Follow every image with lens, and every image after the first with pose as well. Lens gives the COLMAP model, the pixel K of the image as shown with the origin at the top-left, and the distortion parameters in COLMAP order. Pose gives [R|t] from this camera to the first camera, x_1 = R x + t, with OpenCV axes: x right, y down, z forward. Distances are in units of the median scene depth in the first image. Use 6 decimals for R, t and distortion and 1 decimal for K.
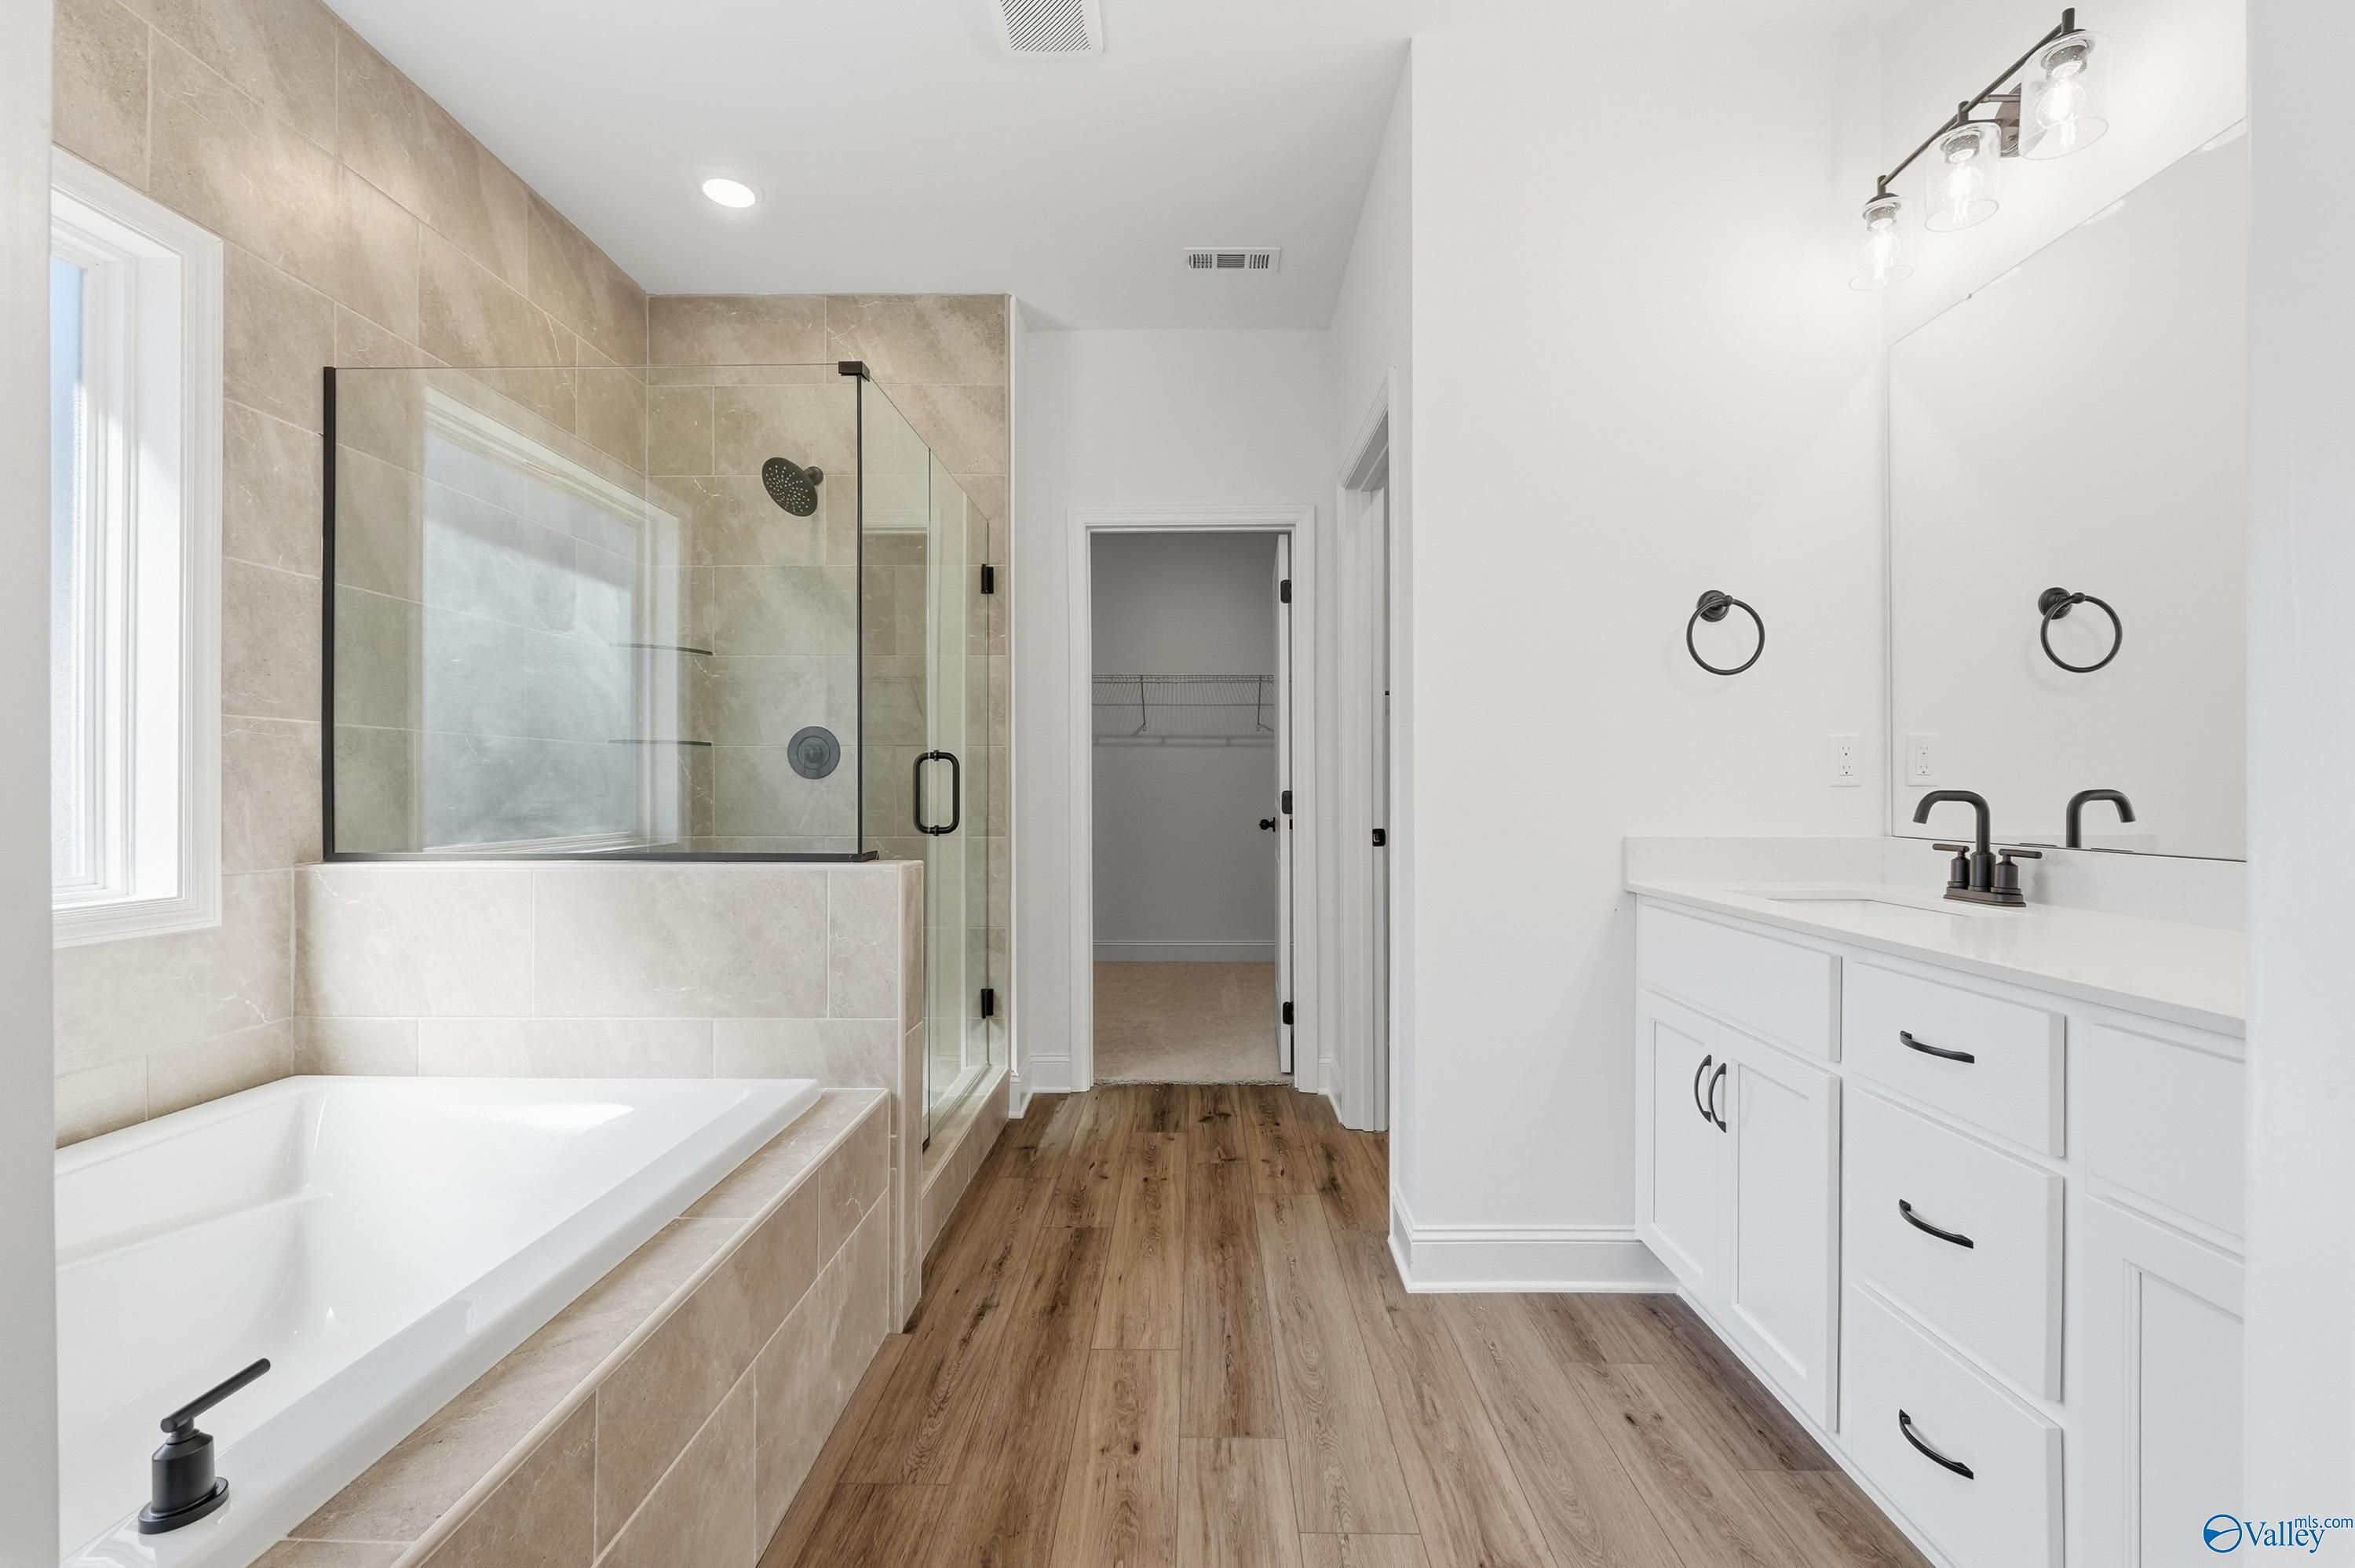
lens RADIAL K [[992.7, 0, 1184.1], [0, 992.7, 779.4], [0, 0, 1]] dist [-0.000528, -0.000022]
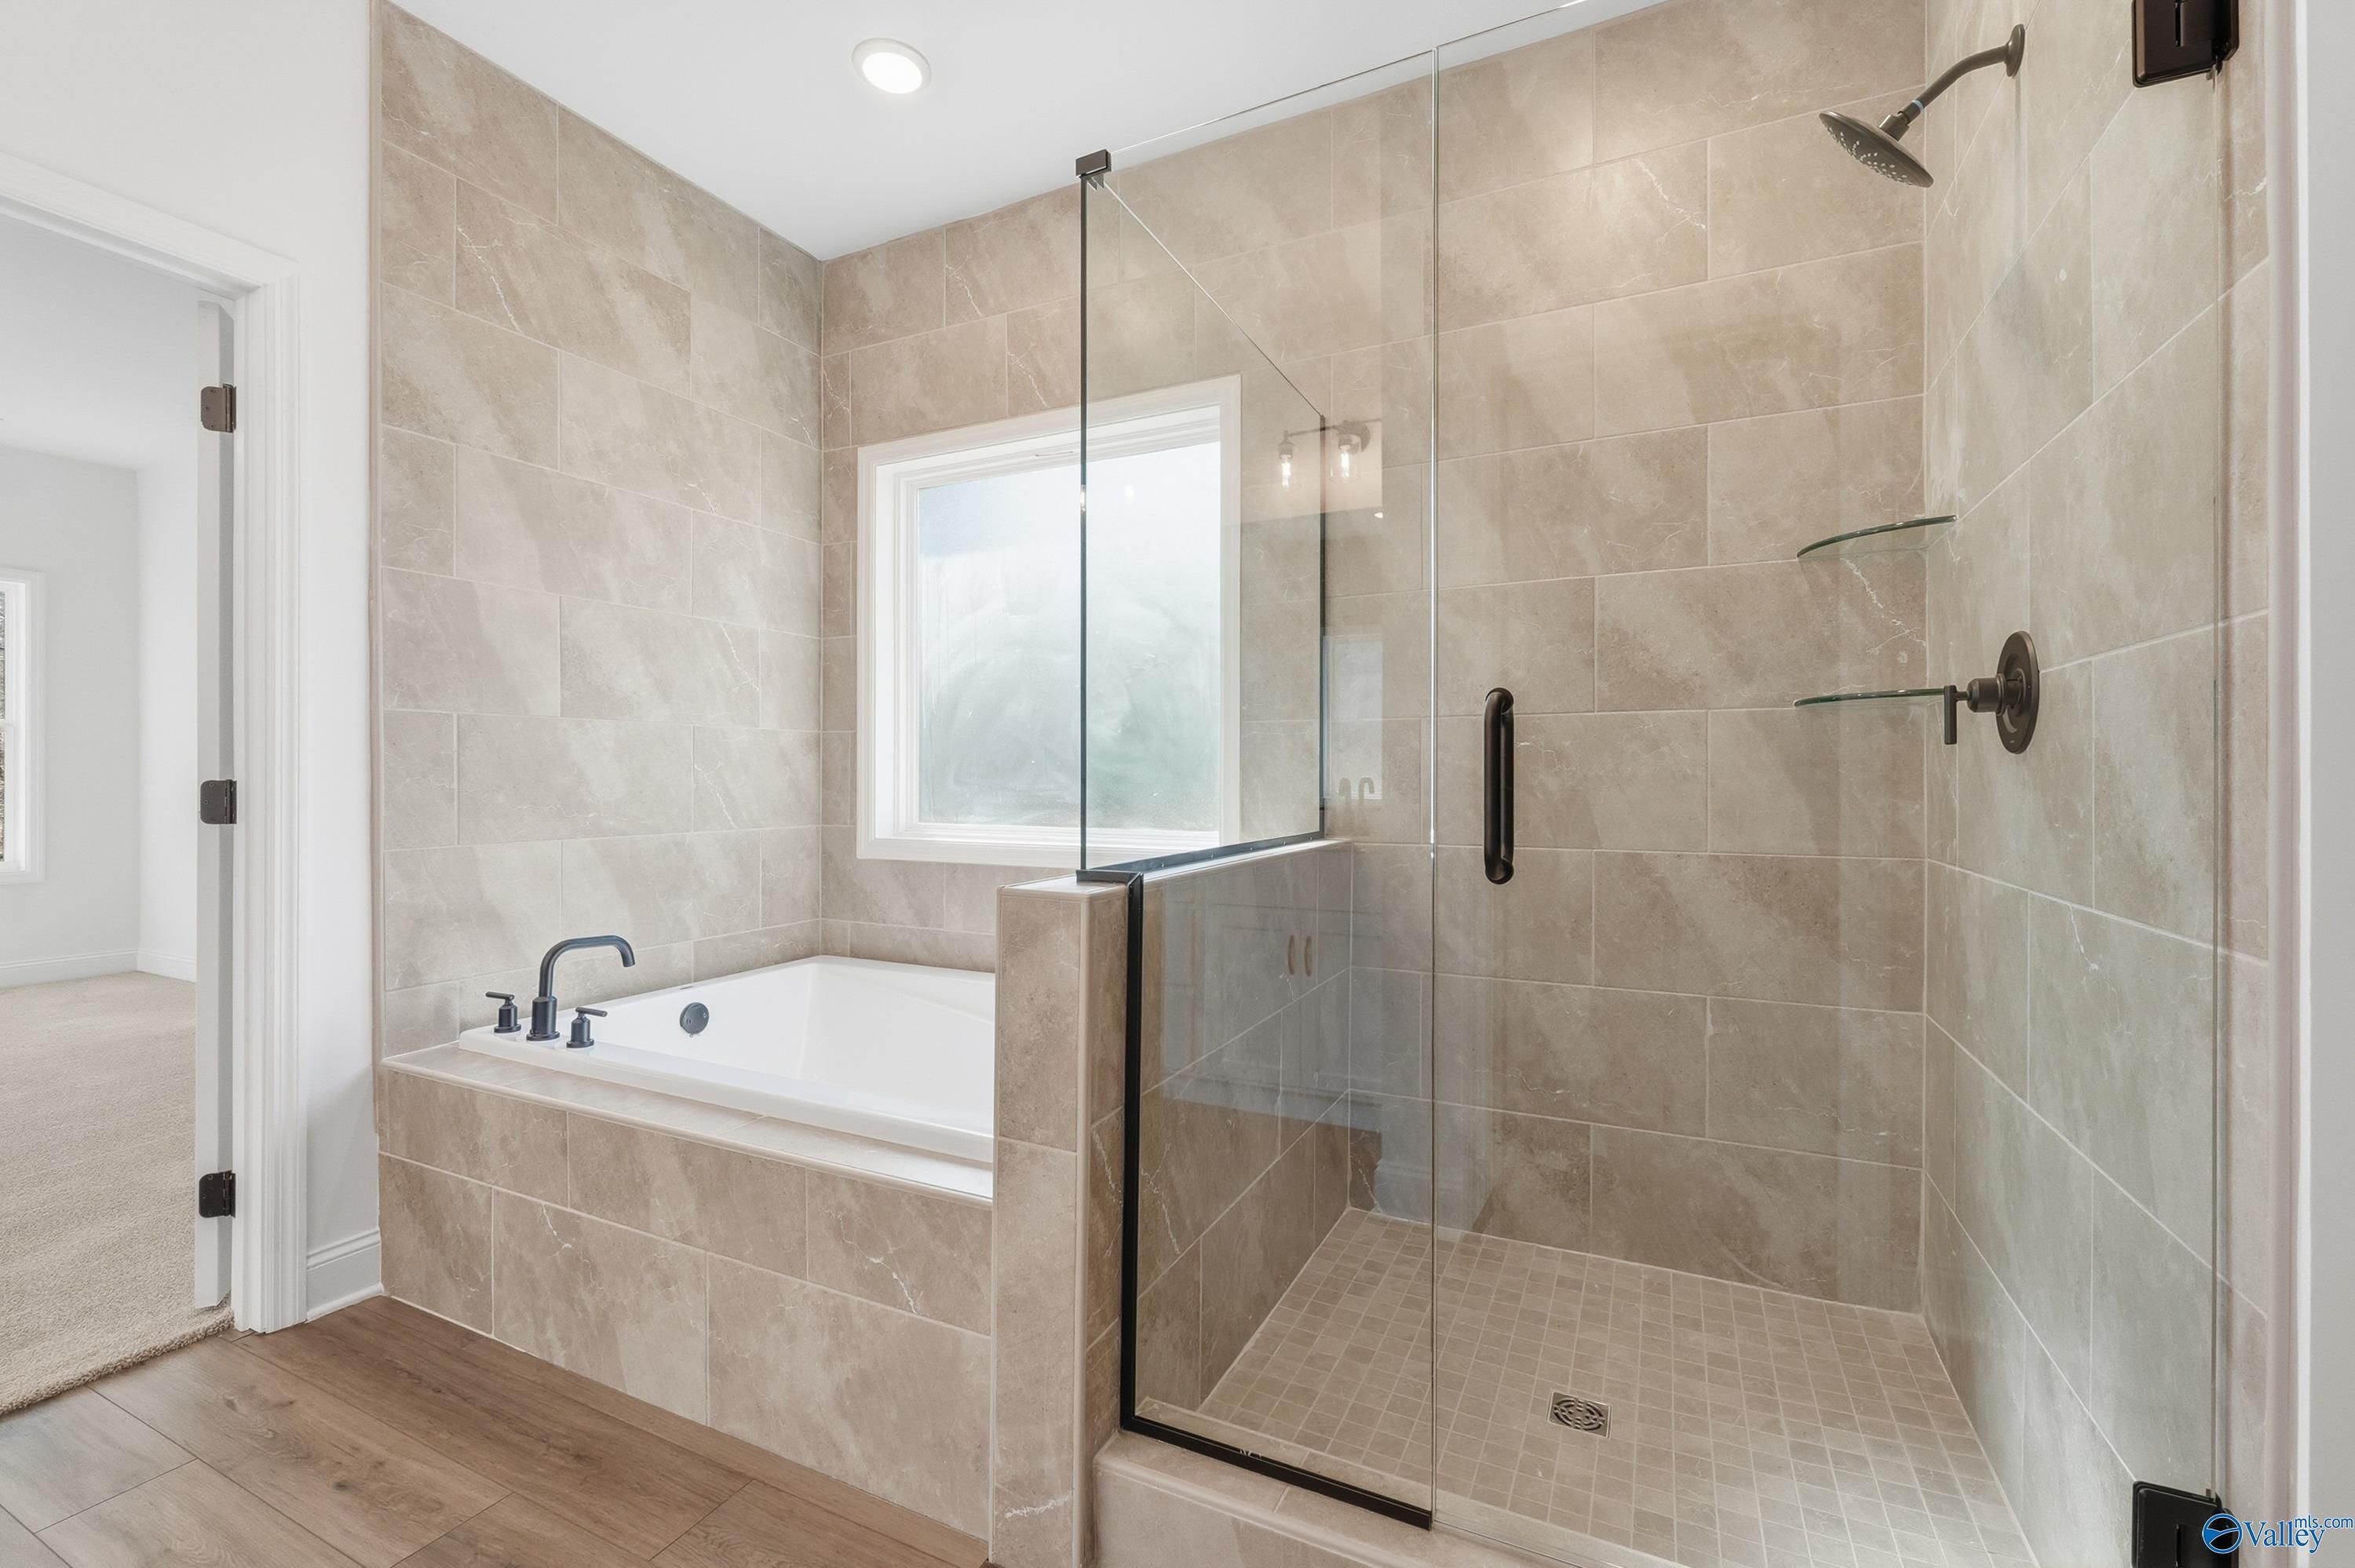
lens RADIAL K [[992.7, 0, 1184.1], [0, 992.7, 779.4], [0, 0, 1]] dist [-0.000528, -0.000022]
pose [[-0.423775, 0.001599, -0.905766, 0.299376], [0.006172, 0.999980, -0.001123, 0.015035], [0.905746, -0.006067, -0.423777, 1.503828]]
